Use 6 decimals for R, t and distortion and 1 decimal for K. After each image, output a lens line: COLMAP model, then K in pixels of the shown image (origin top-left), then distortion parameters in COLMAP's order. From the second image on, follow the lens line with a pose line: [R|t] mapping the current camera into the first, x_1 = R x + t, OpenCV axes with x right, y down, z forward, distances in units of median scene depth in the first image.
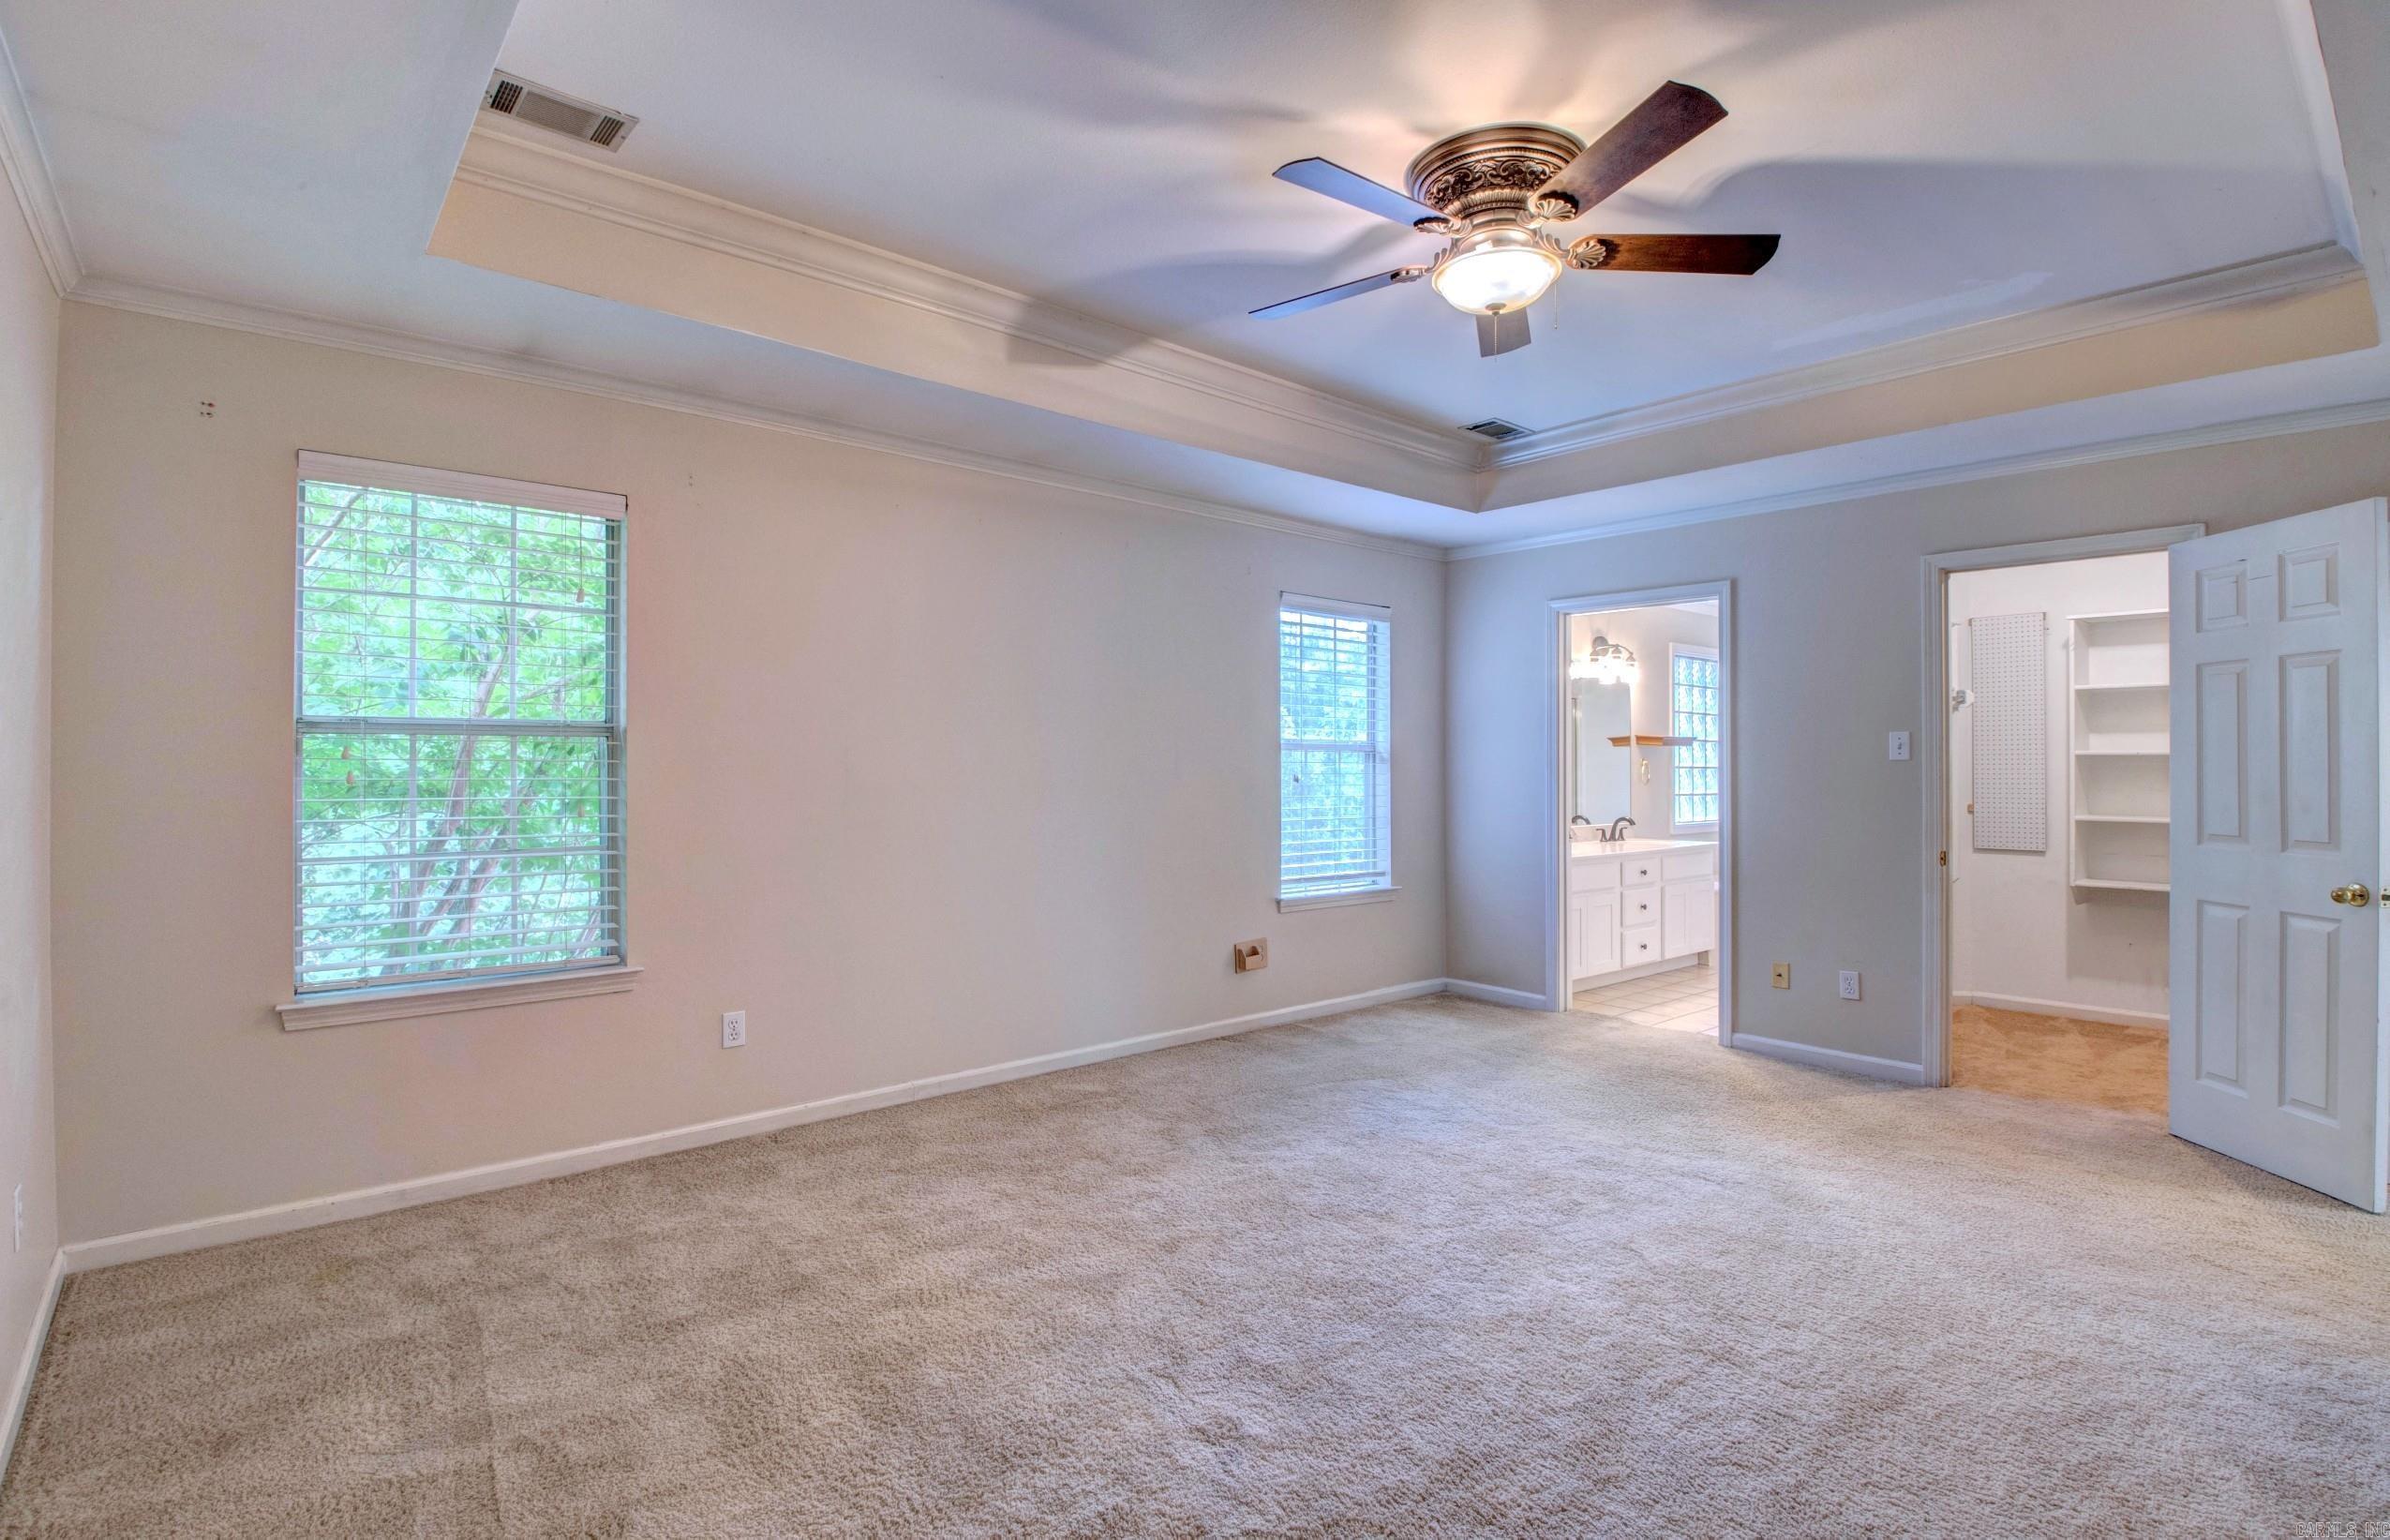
lens RADIAL K [[1112.7, 0, 1189.8], [0, 1112.7, 756.5], [0, 0, 1]] dist [0.012318, -0.024971]
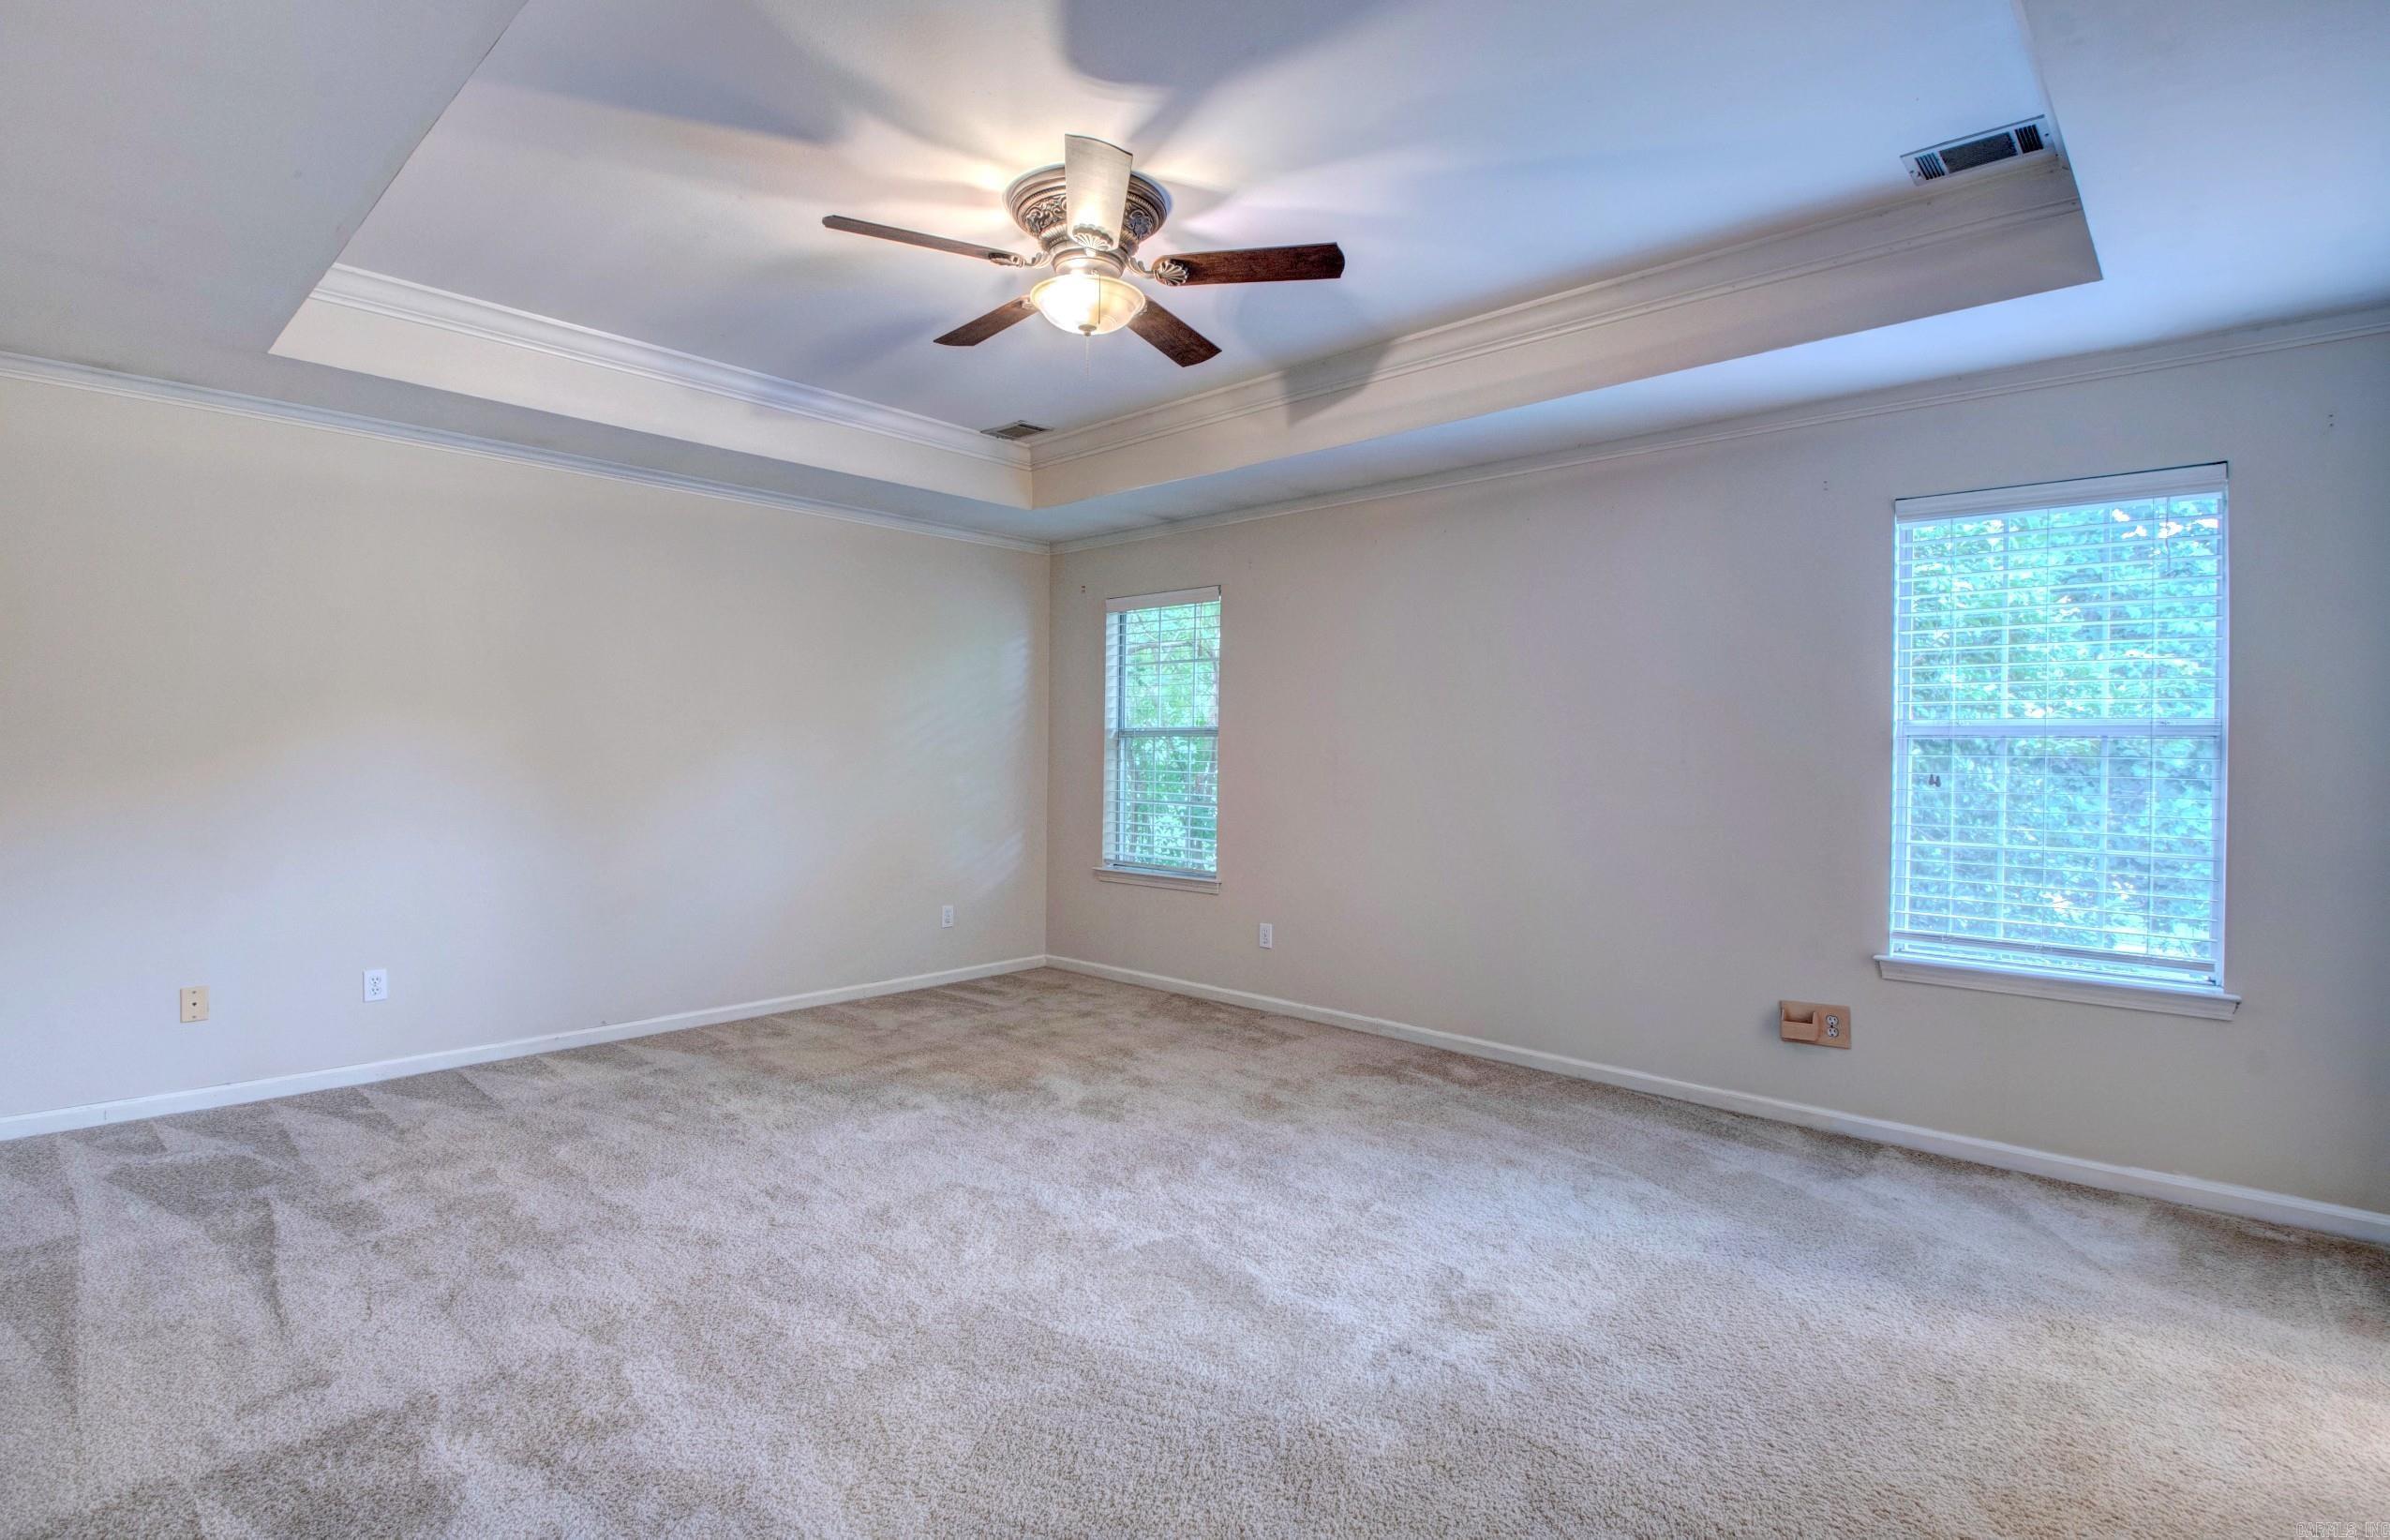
lens RADIAL K [[1112.7, 0, 1189.8], [0, 1112.7, 756.5], [0, 0, 1]] dist [0.012318, -0.024971]
pose [[0.124728, -0.001549, -0.992190, 0.969353], [-0.007353, 0.999970, -0.002485, 0.014734], [0.992164, 0.007606, 0.124713, 0.685999]]
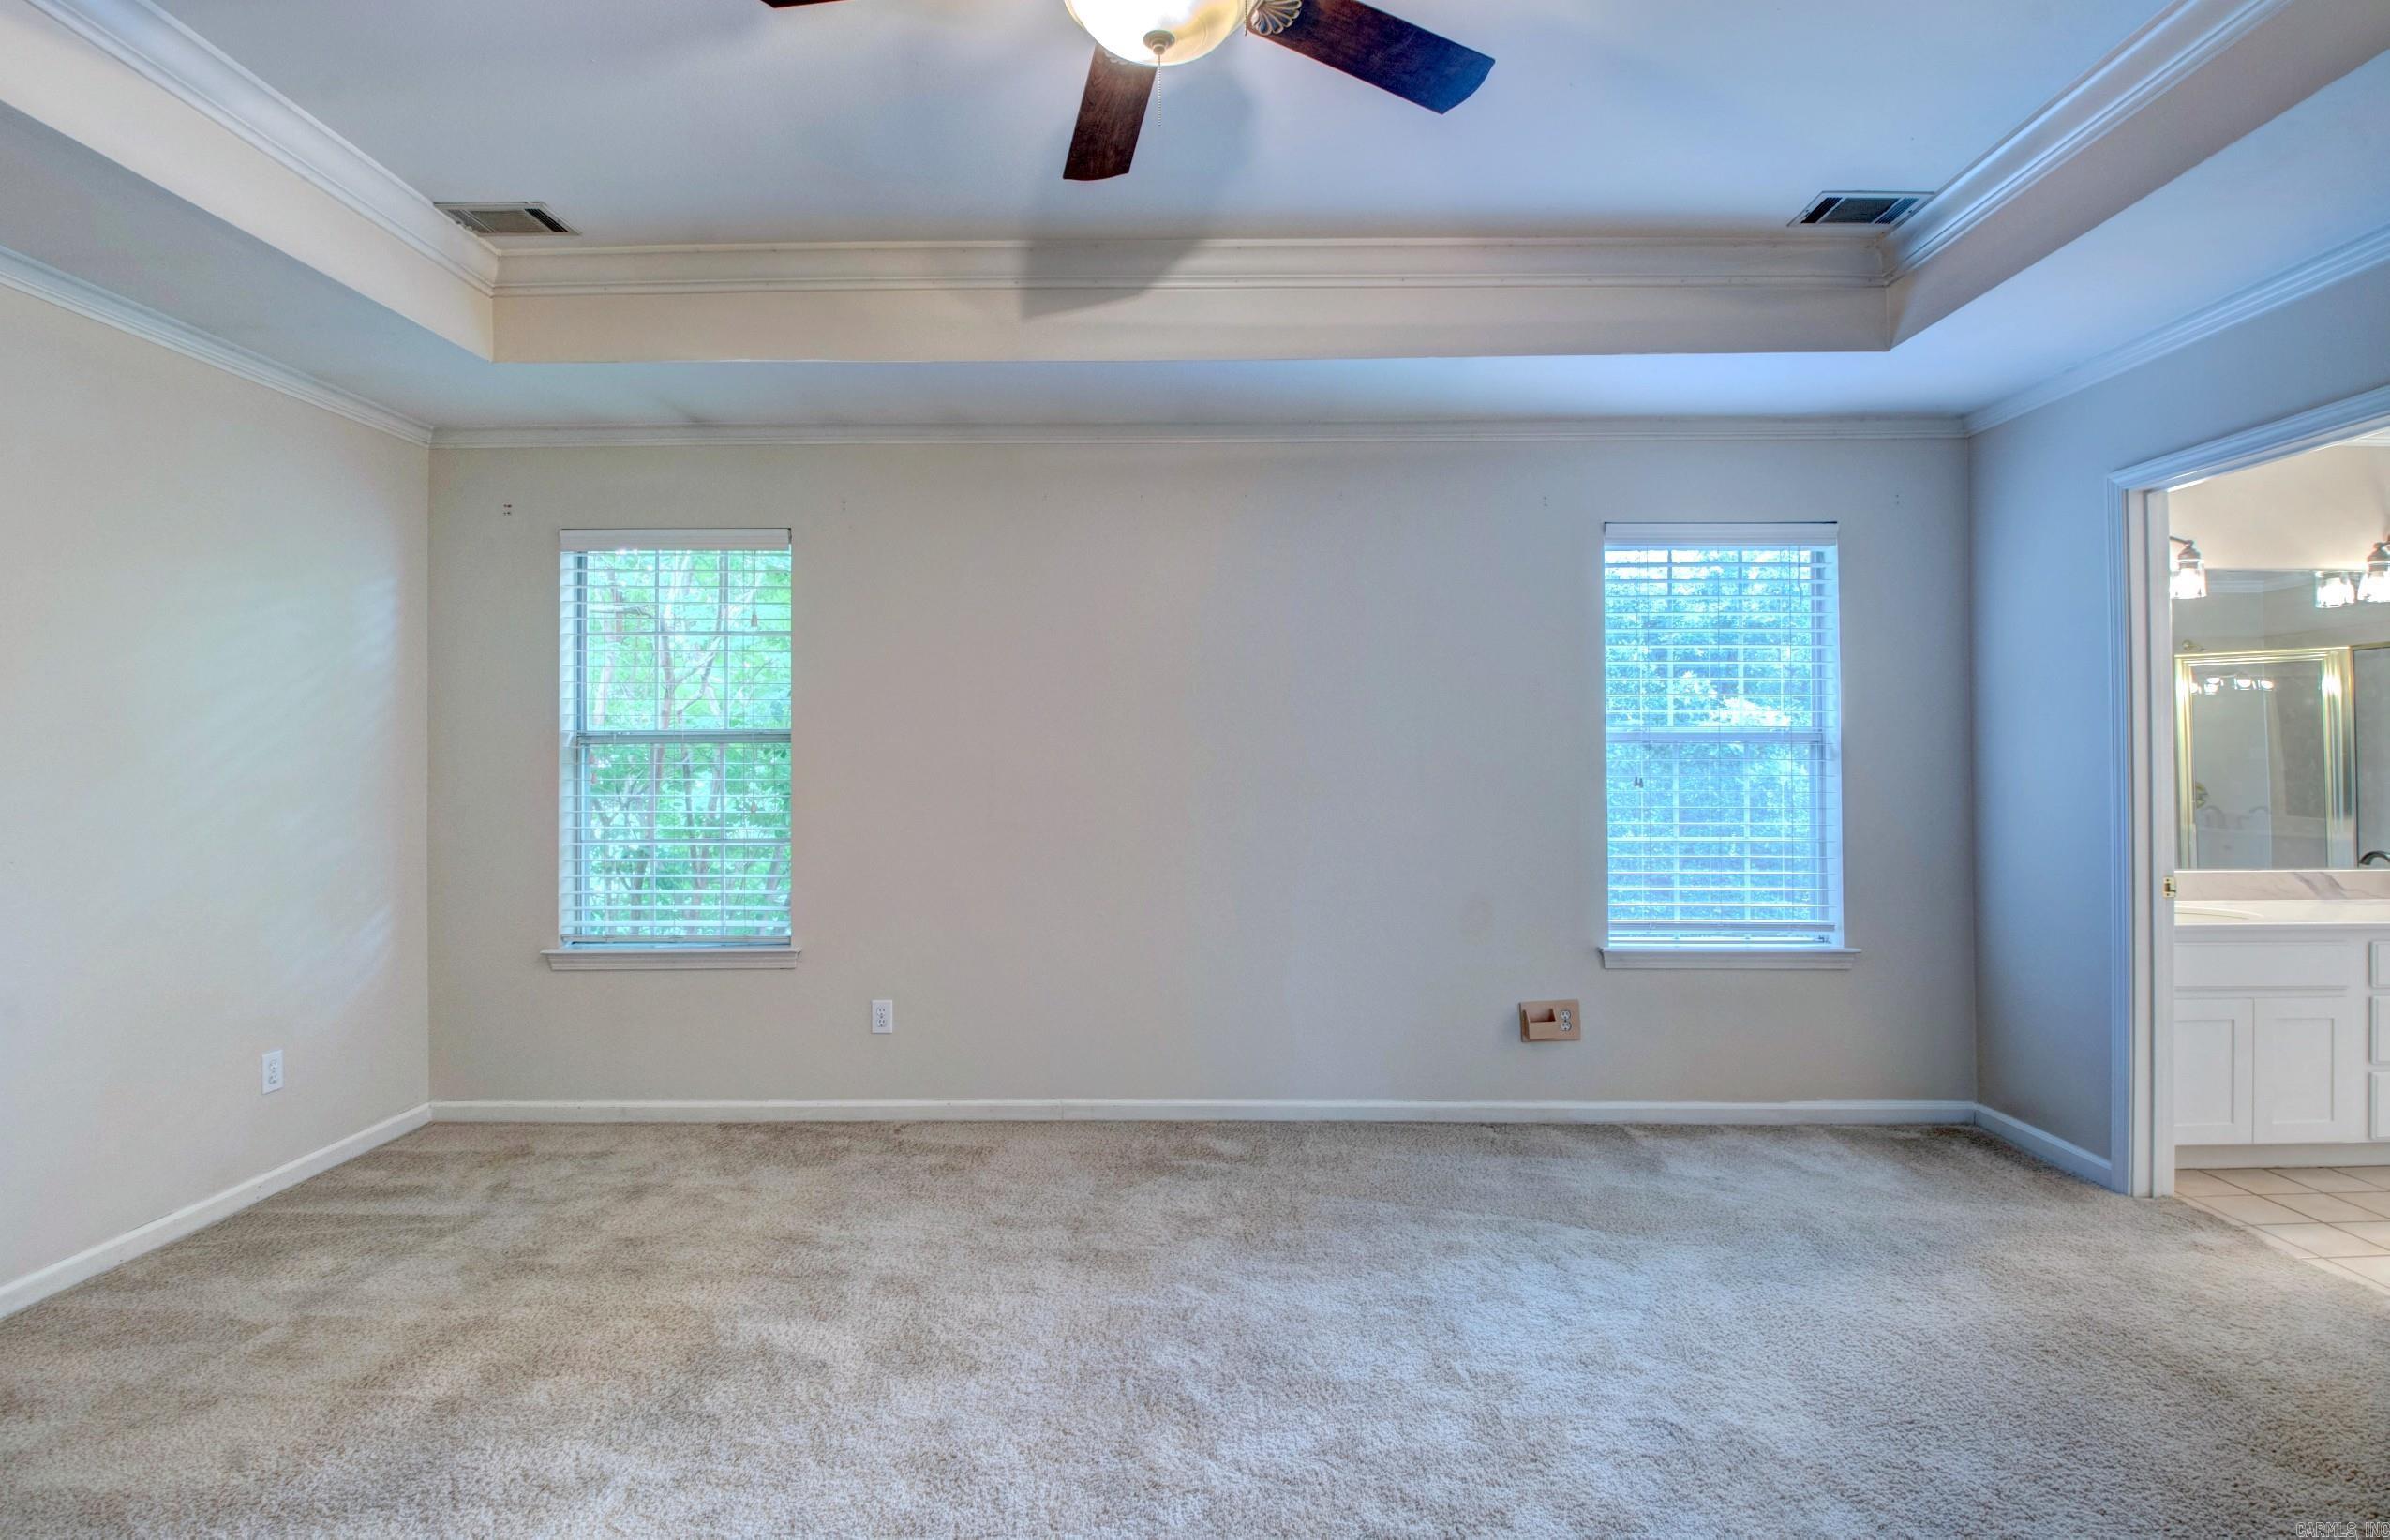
lens RADIAL K [[1128.9, 0, 1179.4], [0, 1128.9, 752.5], [0, 0, 1]] dist [0.021690, -0.034974]
pose [[0.752652, -0.011770, -0.658313, 0.495390], [0.009907, 0.999929, -0.006551, 0.003576], [0.658344, -0.001591, 0.752715, 0.365442]]
